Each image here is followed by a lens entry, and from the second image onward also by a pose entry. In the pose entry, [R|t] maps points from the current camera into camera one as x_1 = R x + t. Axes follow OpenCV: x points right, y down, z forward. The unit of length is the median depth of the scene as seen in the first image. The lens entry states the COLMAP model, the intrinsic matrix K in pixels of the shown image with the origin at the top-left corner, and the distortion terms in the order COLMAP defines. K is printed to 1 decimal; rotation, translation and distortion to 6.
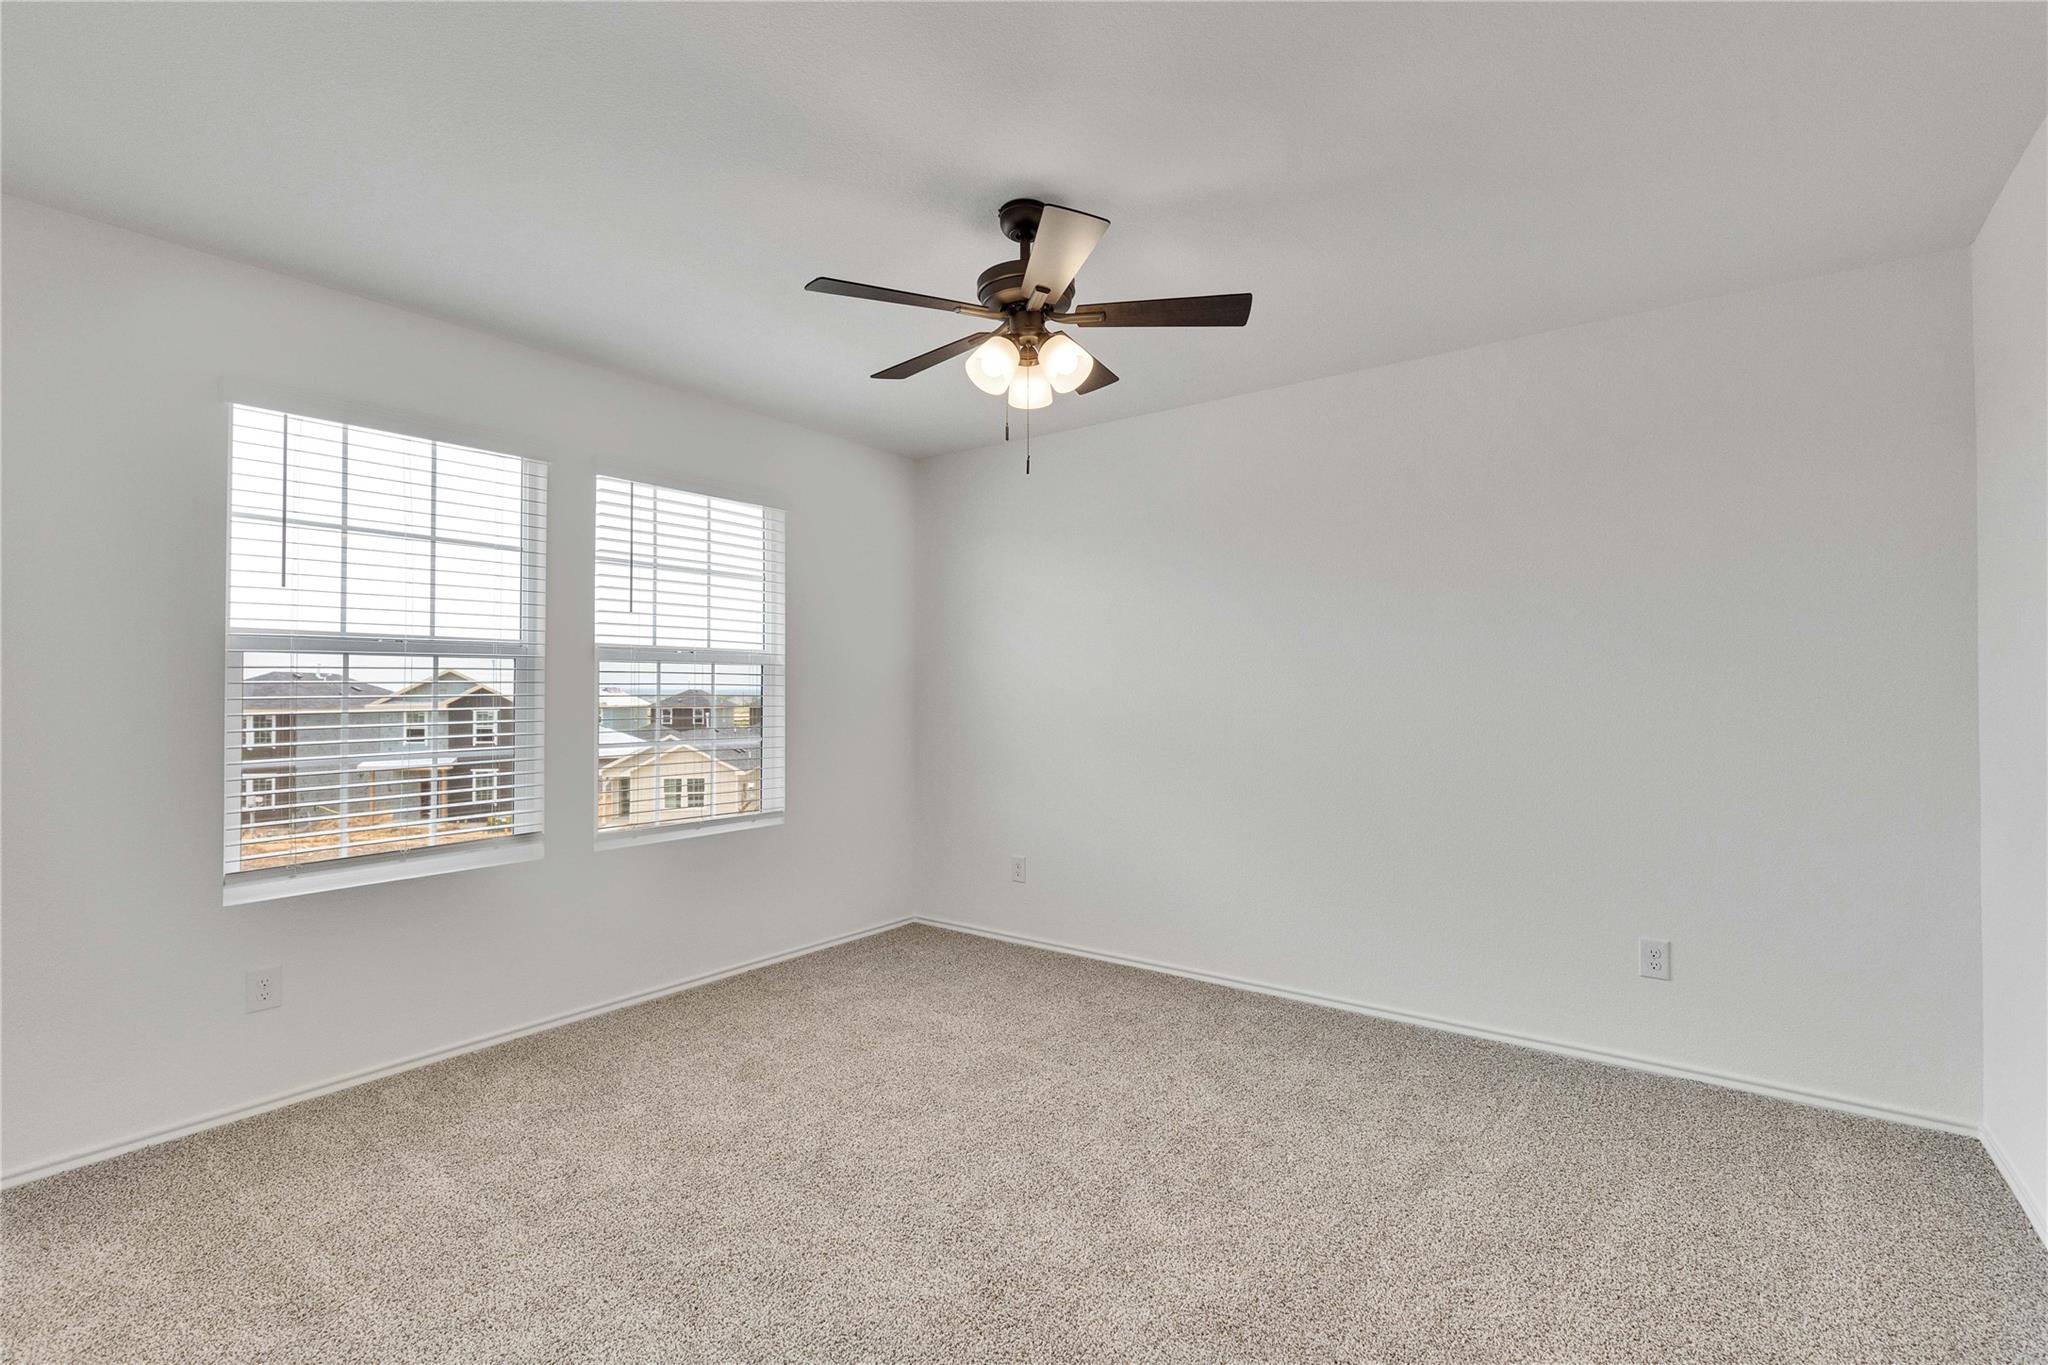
lens RADIAL K [[910.0, 0, 1034.9], [0, 910.0, 686.9], [0, 0, 1]] dist [0.003441, -0.001182]
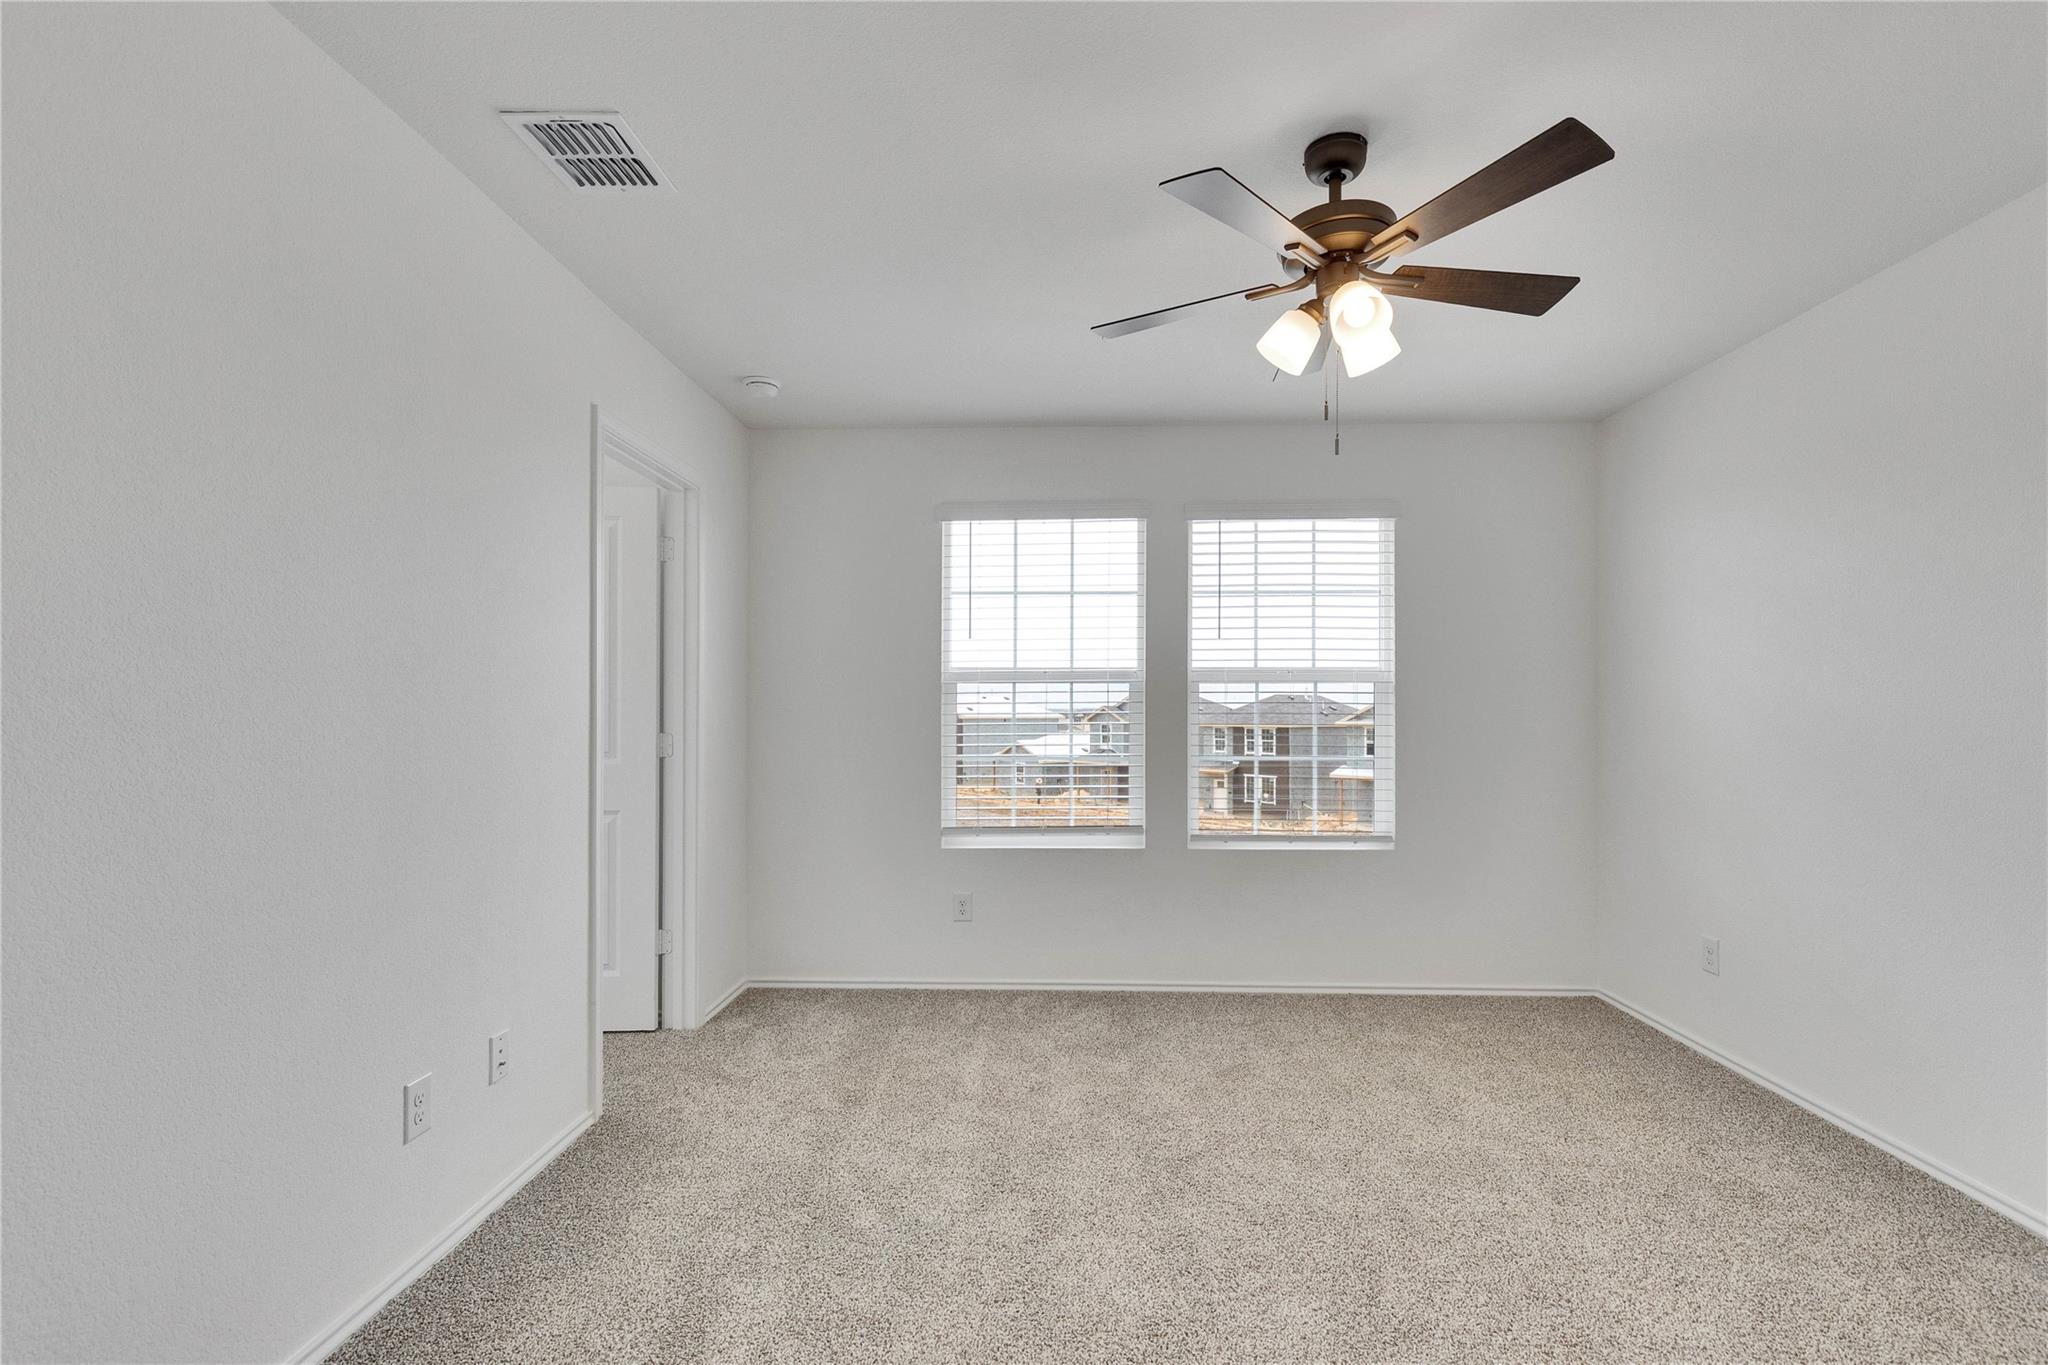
lens RADIAL K [[910.0, 0, 1032.9], [0, 910.0, 704.9], [0, 0, 1]] dist [0.003441, -0.001182]
pose [[0.575007, -0.005358, -0.818131, 0.316219], [0.000666, 0.999981, -0.006081, 0.005362], [0.818148, 0.002951, 0.575000, 0.162990]]
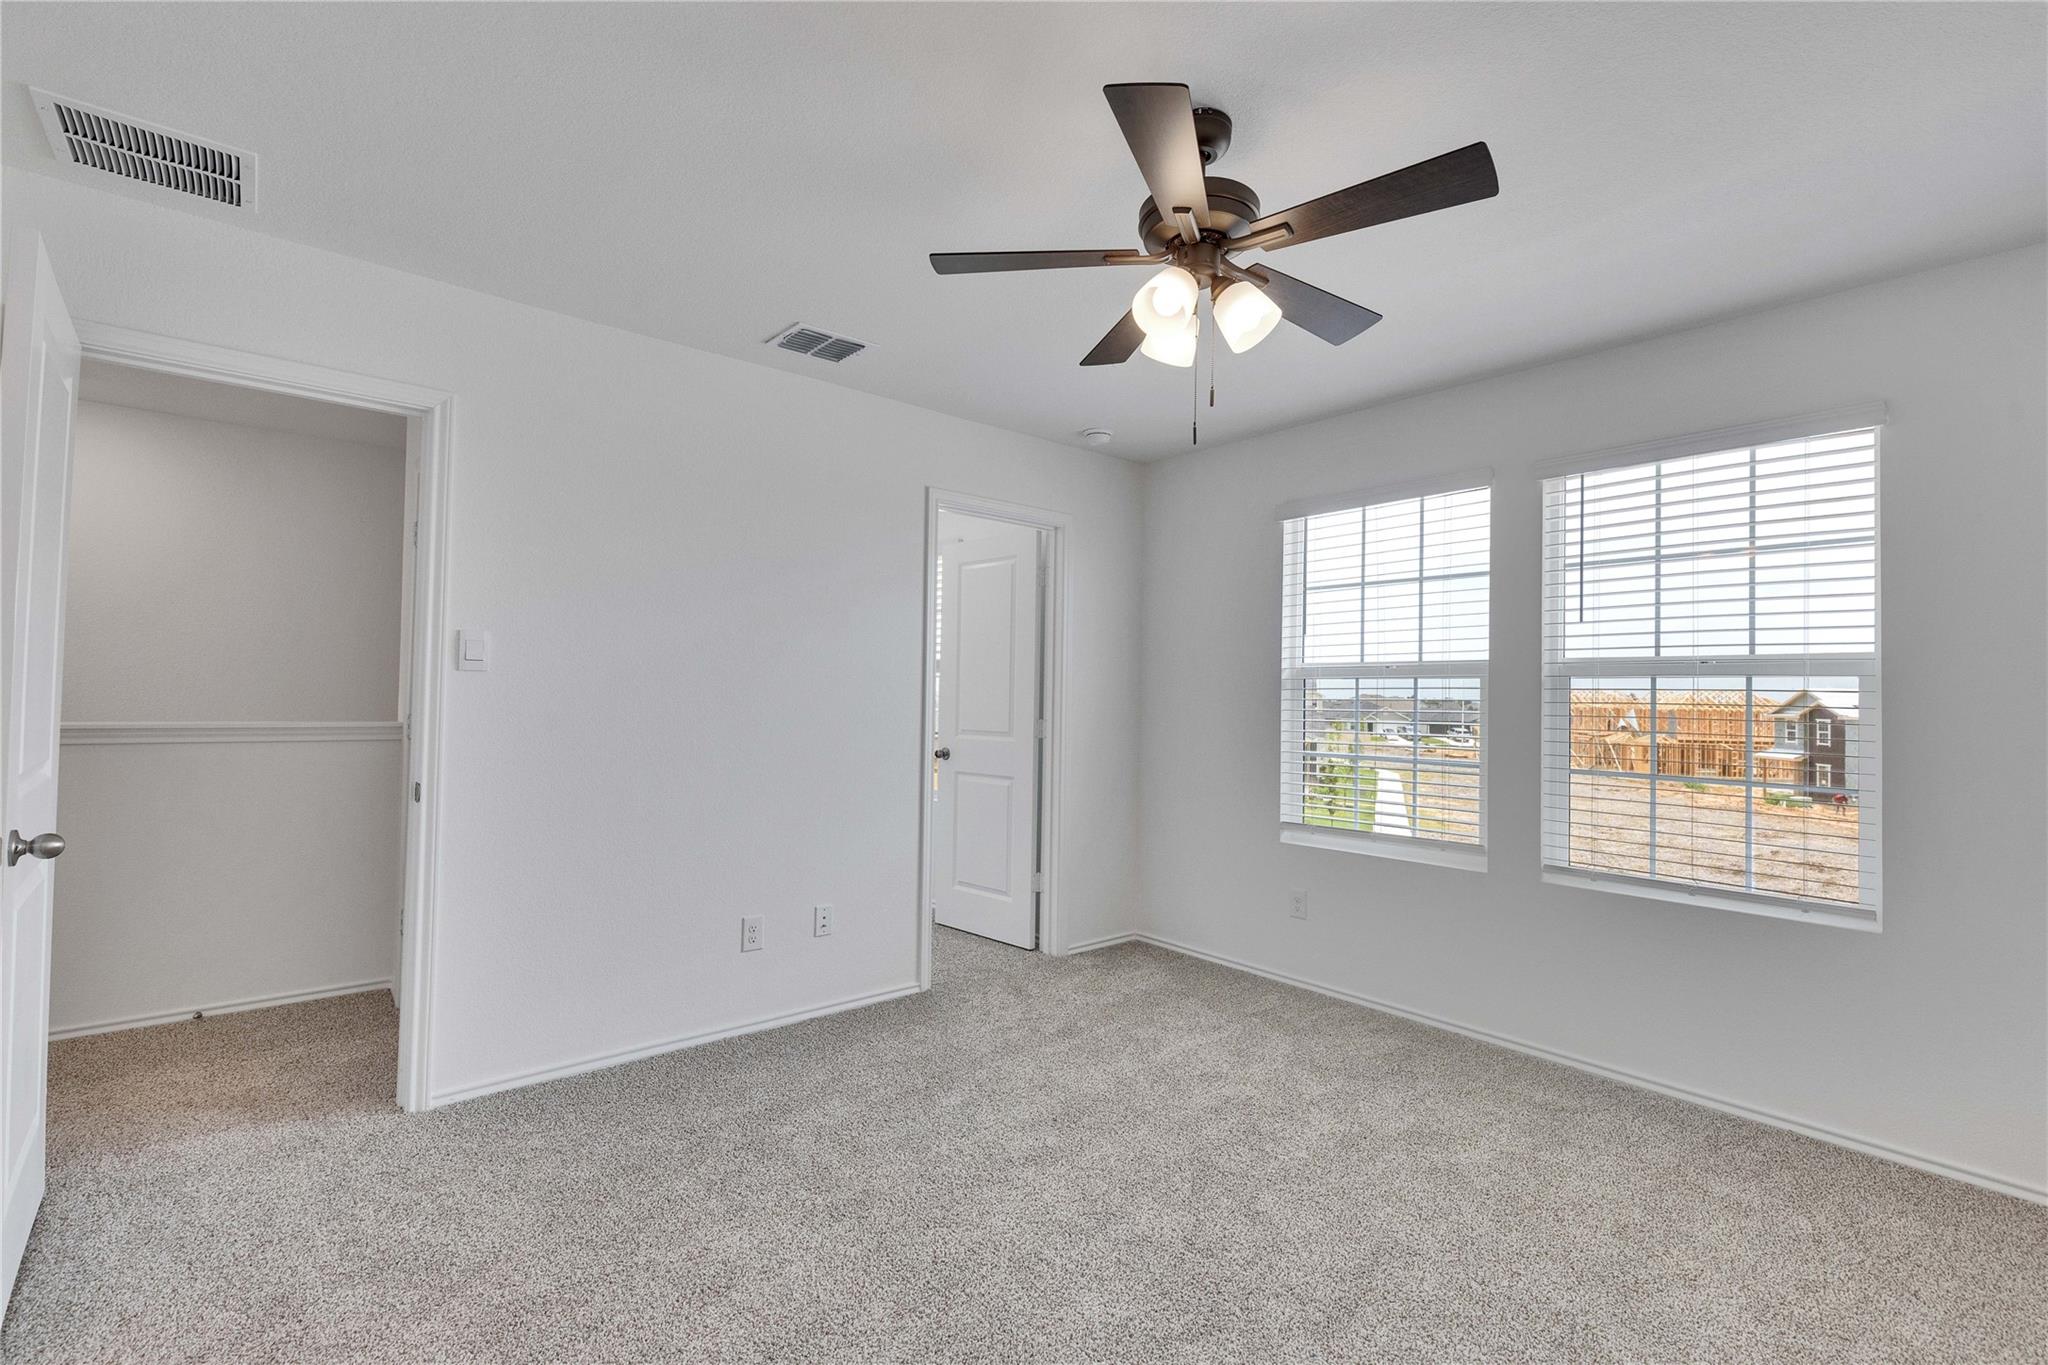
lens RADIAL K [[910.0, 0, 1078.6], [0, 910.0, 683.9], [0, 0, 1]] dist [0.003441, -0.001182]
pose [[-0.206144, -0.020421, -0.978308, 0.490430], [-0.015734, 0.999722, -0.017552, 0.001721], [0.978395, 0.011775, -0.206408, 0.665357]]
